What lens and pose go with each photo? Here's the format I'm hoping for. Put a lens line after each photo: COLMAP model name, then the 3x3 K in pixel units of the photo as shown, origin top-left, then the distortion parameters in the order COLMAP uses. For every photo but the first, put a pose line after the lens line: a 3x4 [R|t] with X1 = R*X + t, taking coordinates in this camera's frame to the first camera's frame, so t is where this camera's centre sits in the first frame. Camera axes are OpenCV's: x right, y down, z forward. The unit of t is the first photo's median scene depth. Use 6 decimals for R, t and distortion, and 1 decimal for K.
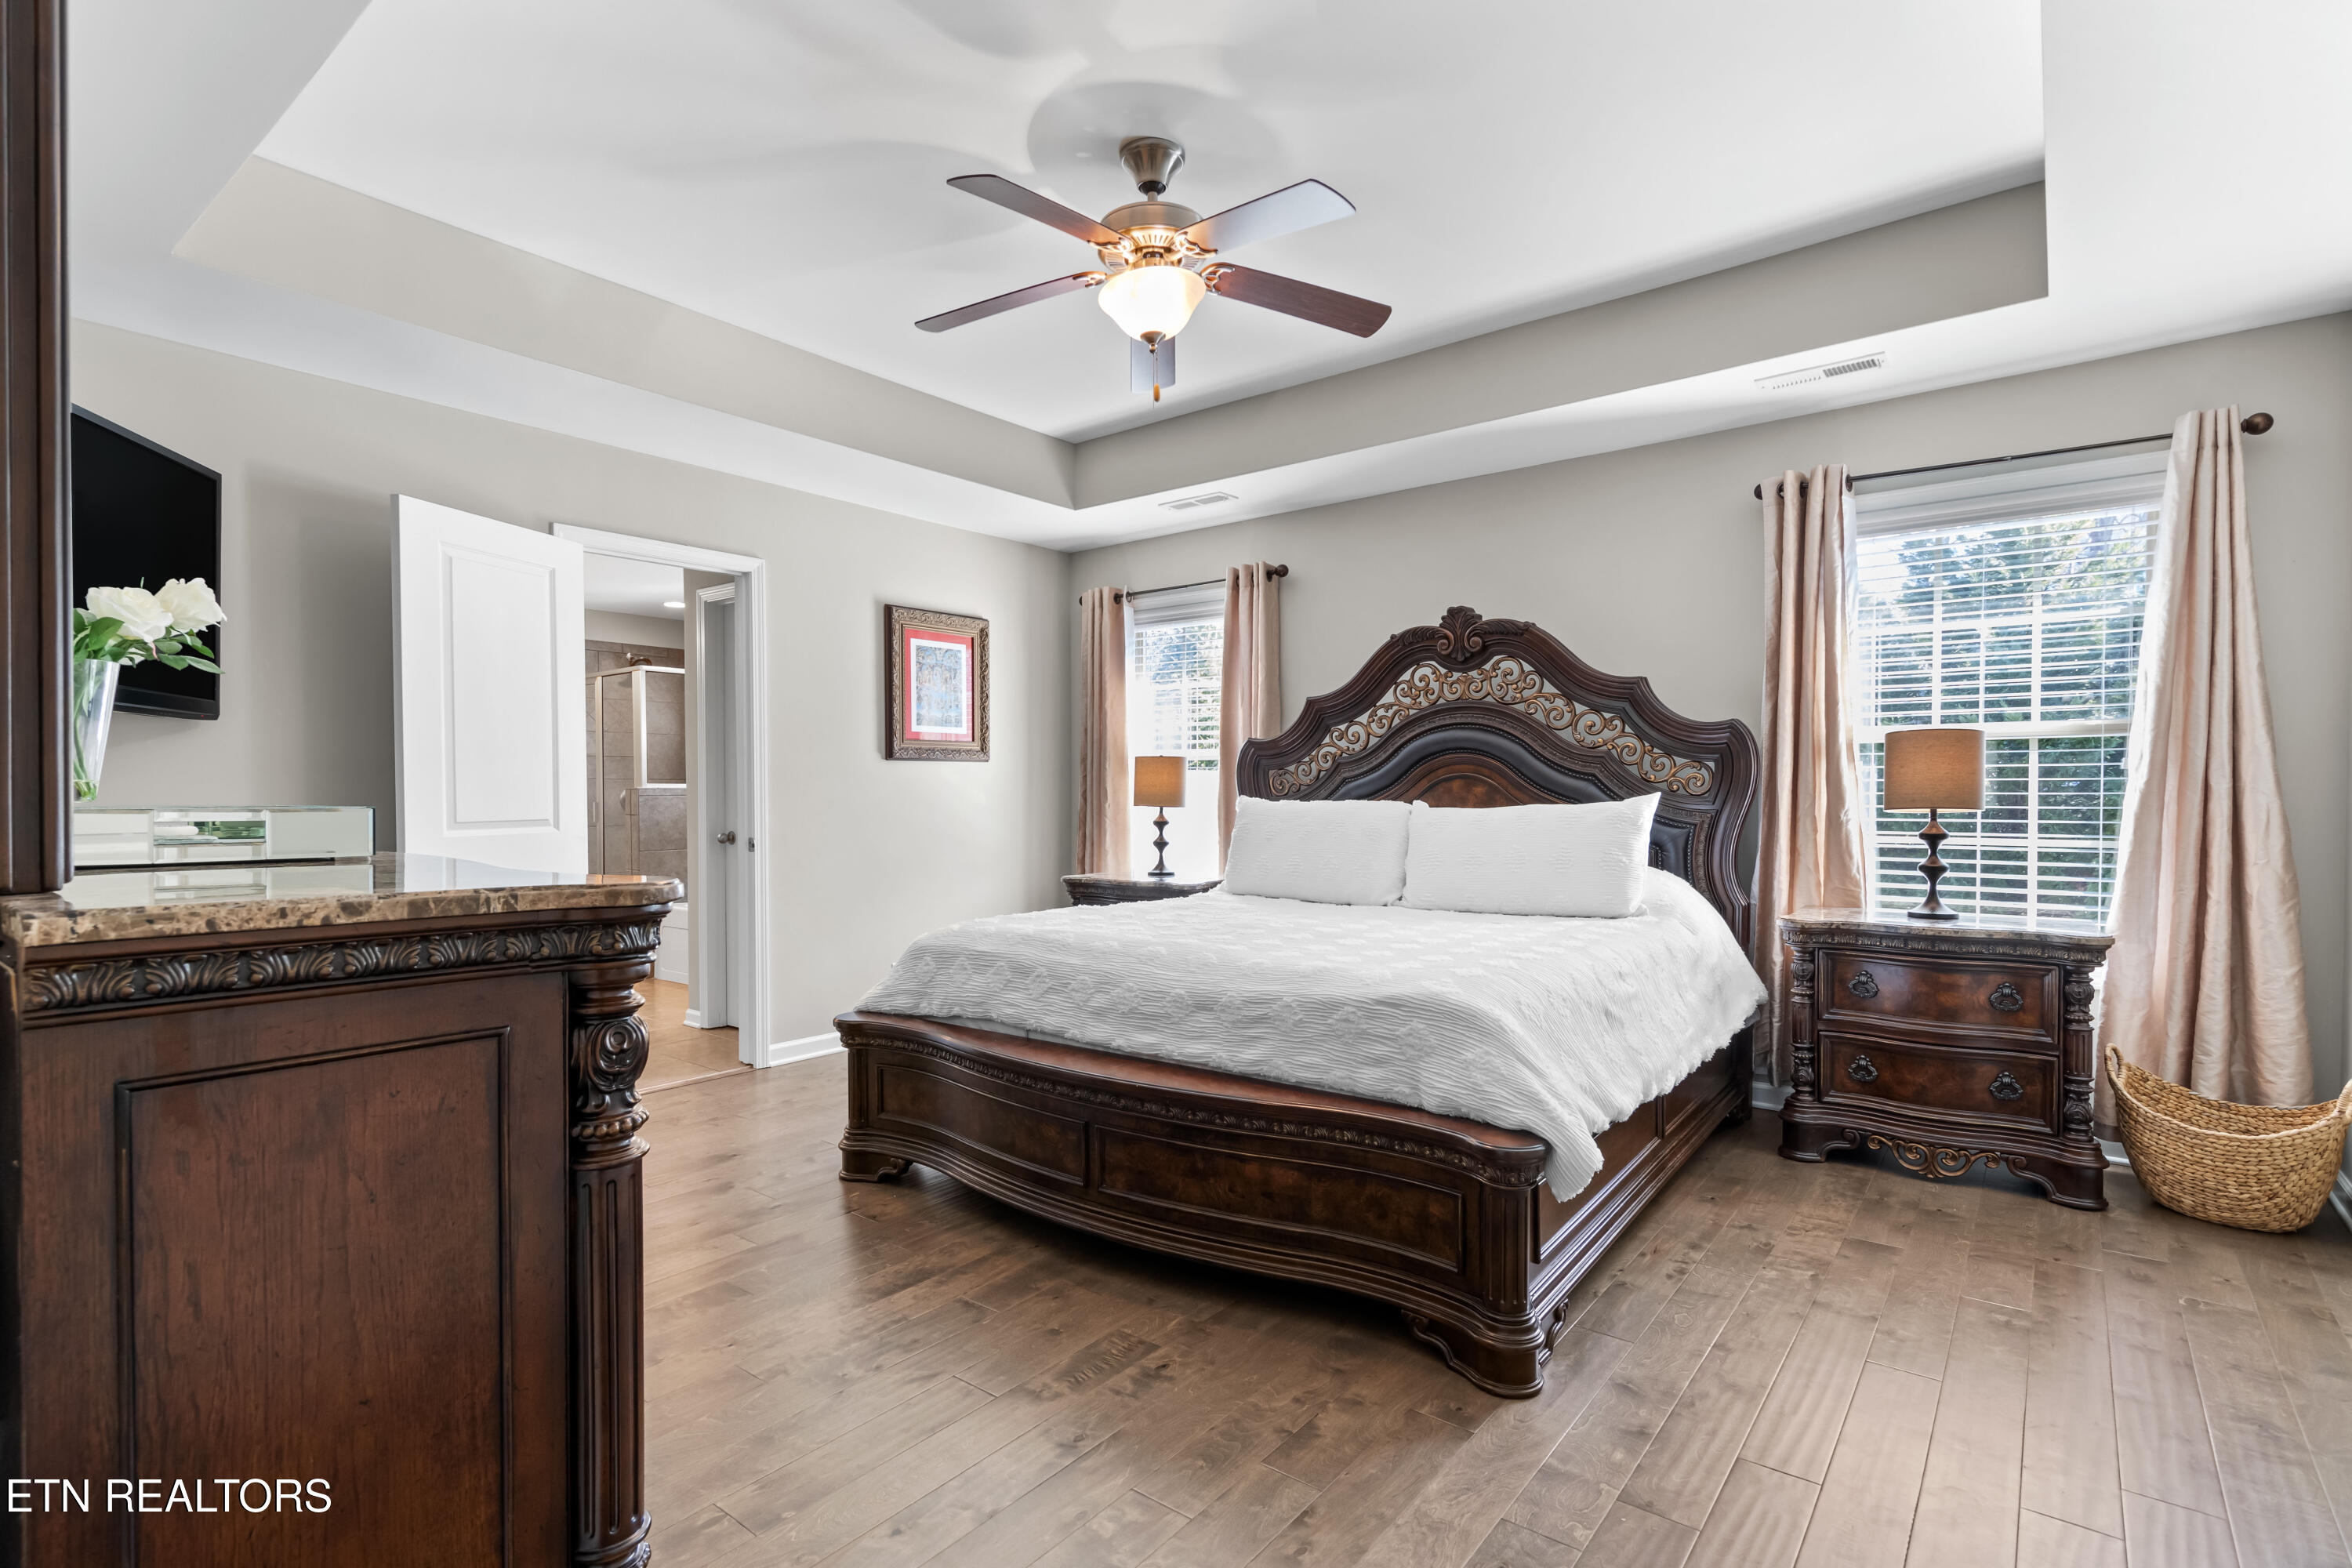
lens RADIAL K [[1153.5, 0, 1176.0], [0, 1153.5, 784.0], [0, 0, 1]] dist [-0.001110, 0.000008]
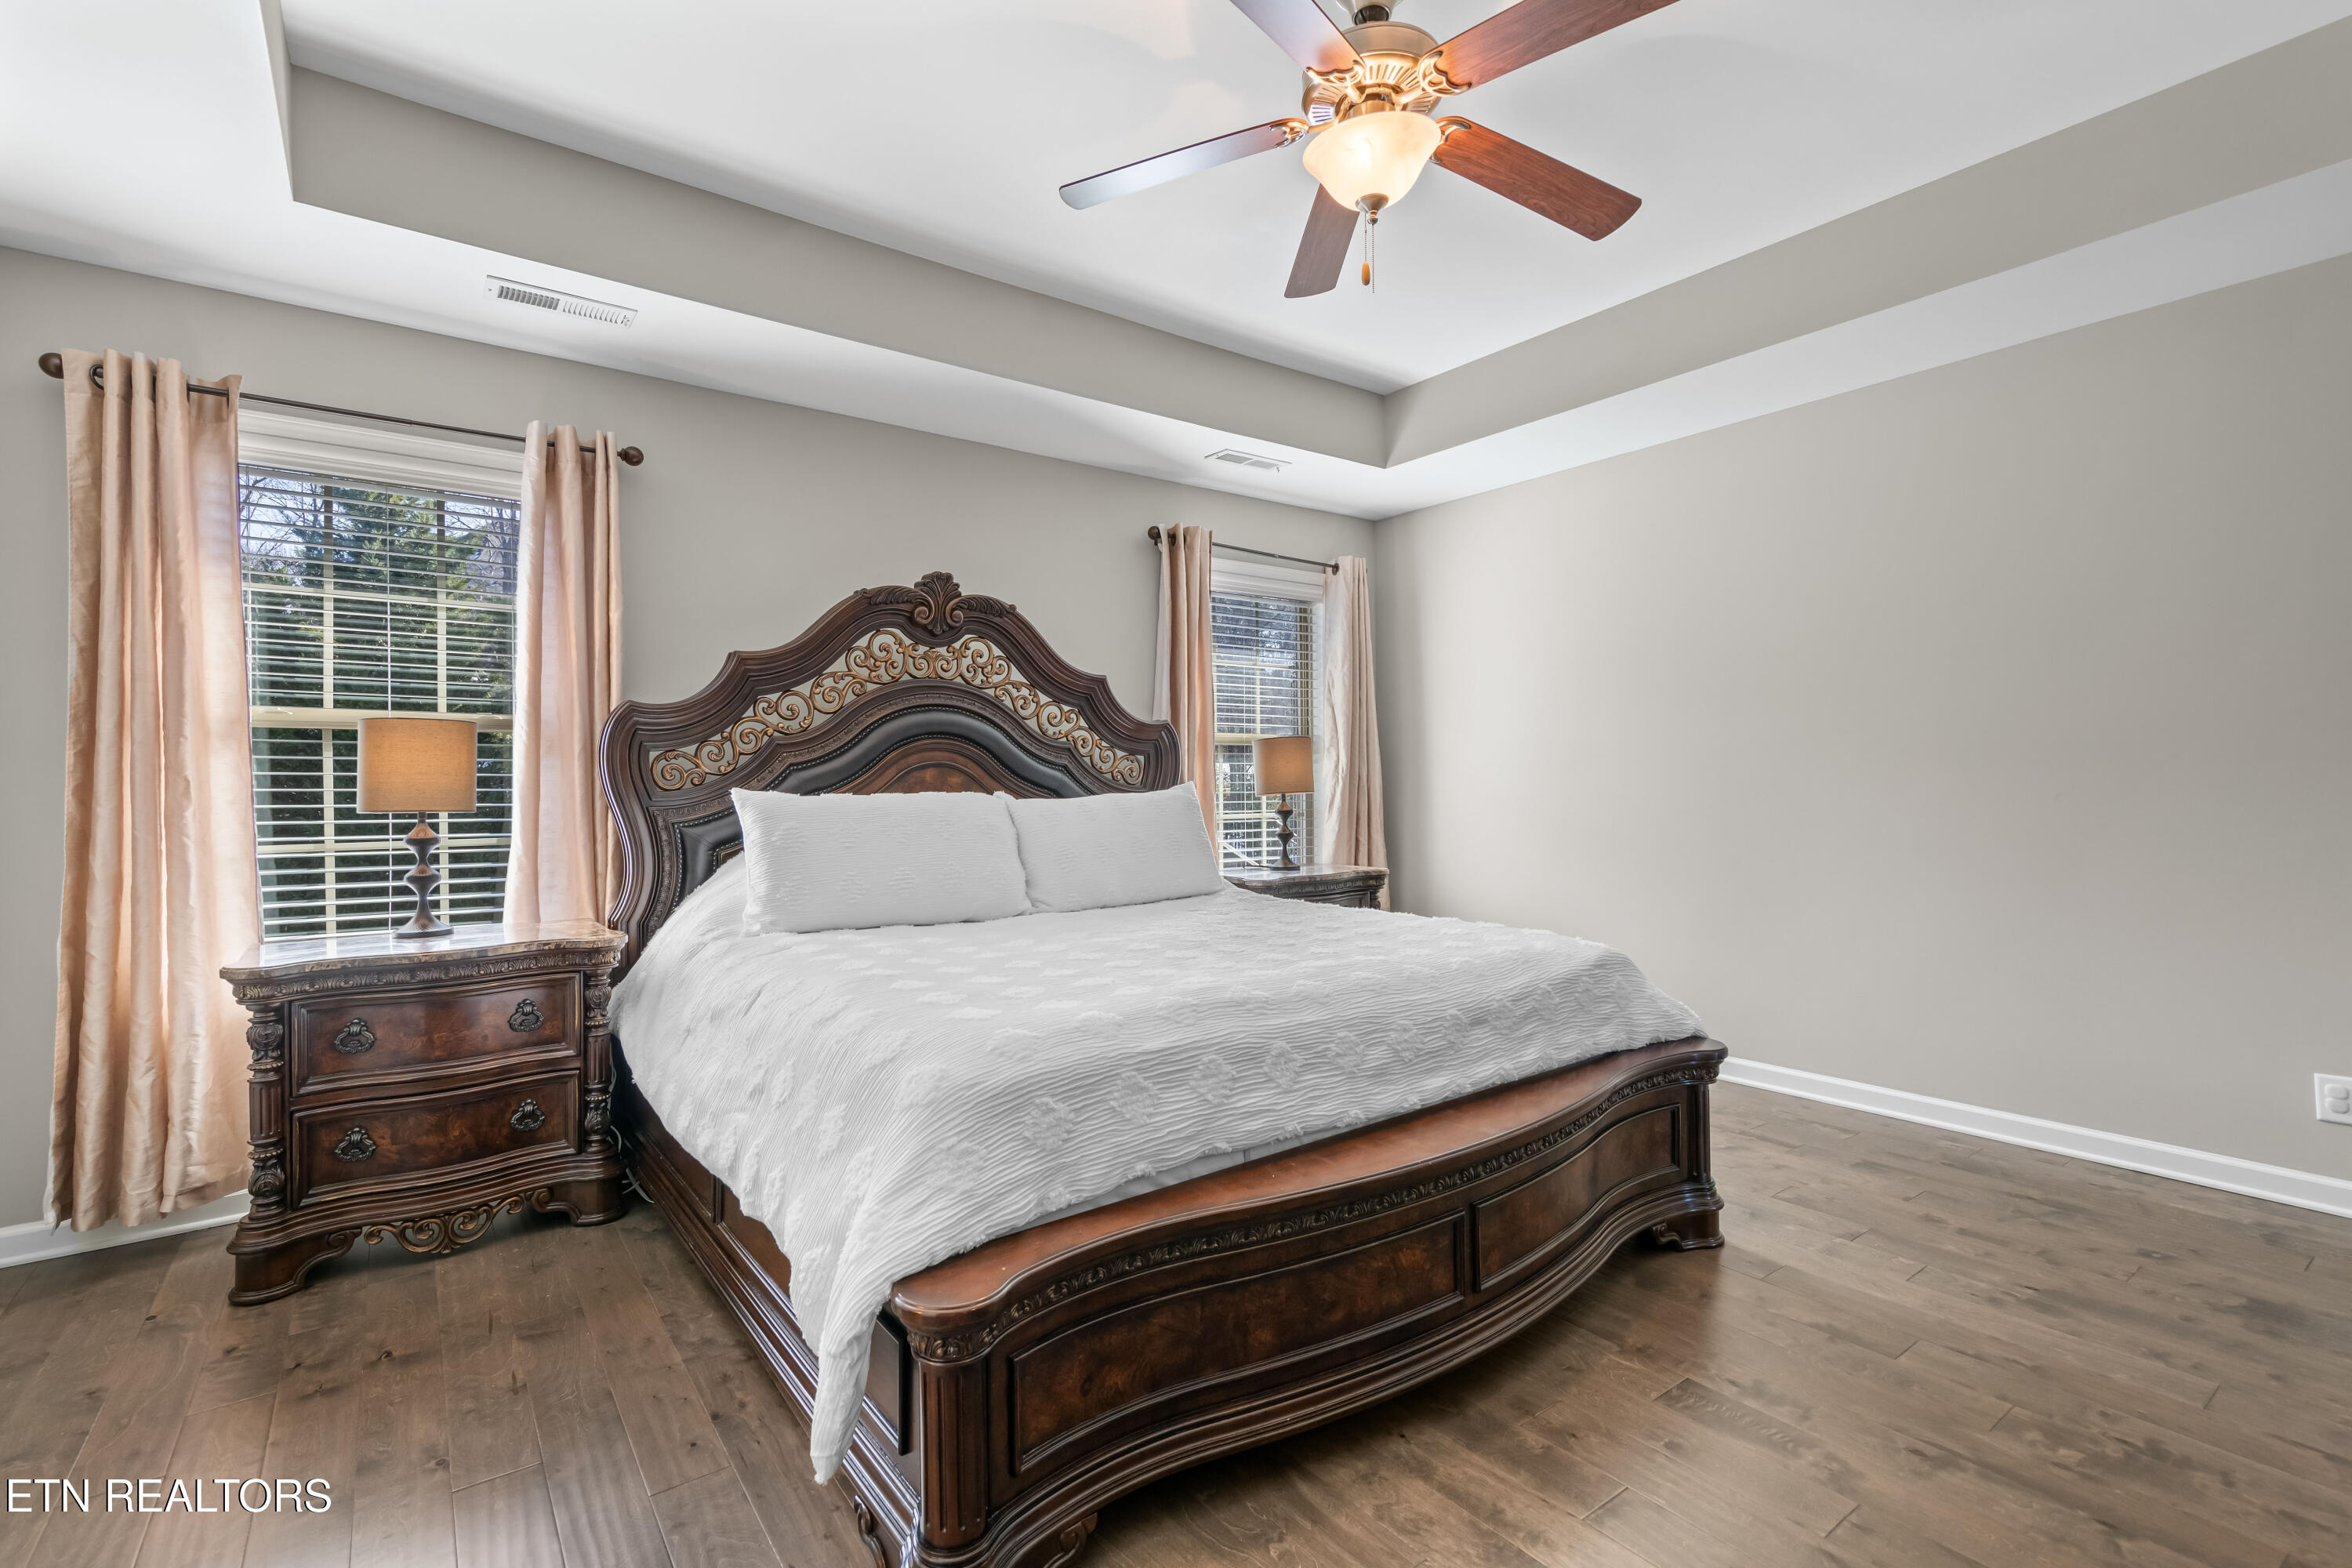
lens RADIAL K [[1042.3, 0, 1176.0], [0, 1042.3, 784.0], [0, 0, 1]] dist [-0.023044, 0.000000]
pose [[0.273207, 0.001461, 0.961954, -0.490433], [0.005886, 0.999978, -0.003191, 0.012219], [-0.961937, 0.006534, 0.273192, 0.634244]]
